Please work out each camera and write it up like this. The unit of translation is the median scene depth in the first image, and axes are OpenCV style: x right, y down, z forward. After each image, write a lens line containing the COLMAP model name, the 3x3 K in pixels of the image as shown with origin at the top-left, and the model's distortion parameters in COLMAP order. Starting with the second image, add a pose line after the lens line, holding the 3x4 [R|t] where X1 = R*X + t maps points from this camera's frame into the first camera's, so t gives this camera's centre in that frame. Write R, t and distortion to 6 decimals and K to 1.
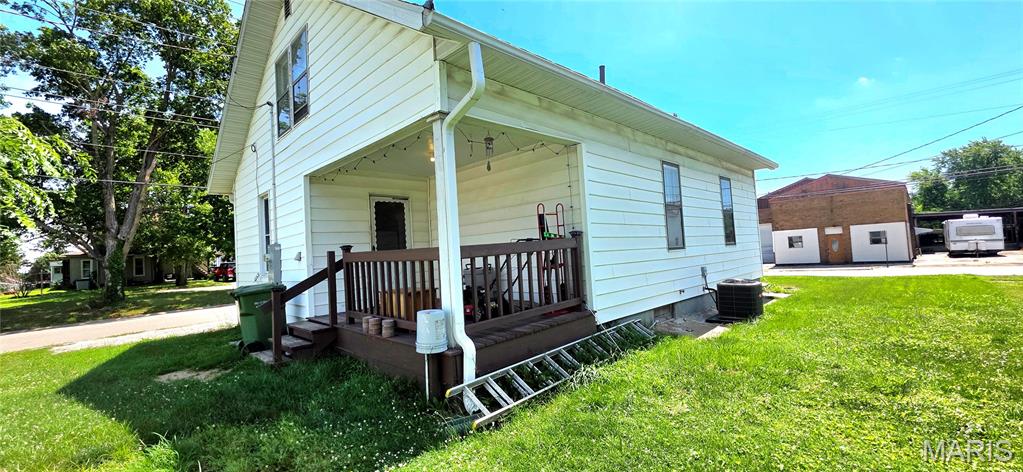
lens RADIAL K [[407.9, 0, 512.8], [0, 407.9, 239.9], [0, 0, 1]] dist [0.000516, -0.000032]
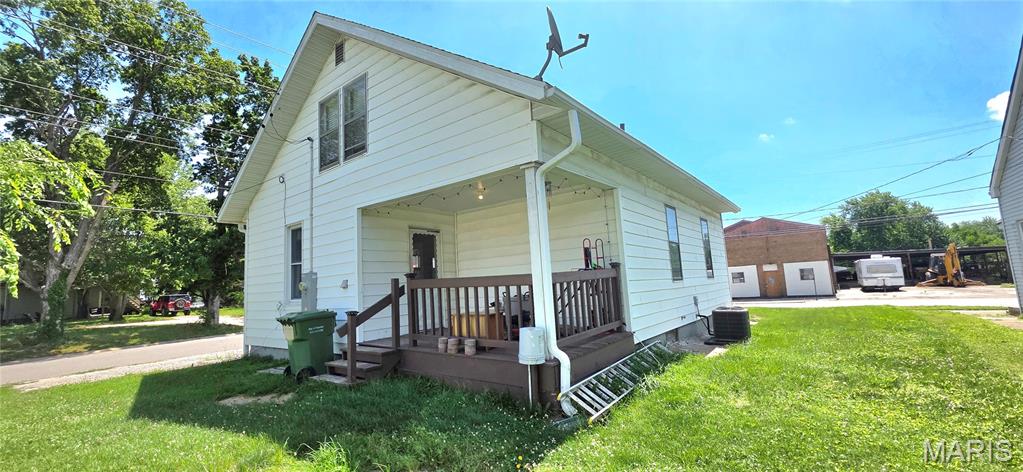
lens RADIAL K [[407.9, 0, 511.1], [0, 407.9, 237.8], [0, 0, 1]] dist [0.000516, -0.000032]
pose [[0.992110, 0.020036, 0.123759, -0.211531], [-0.008847, 0.995874, -0.090309, 0.011612], [-0.125058, 0.088502, 0.988194, -0.089968]]
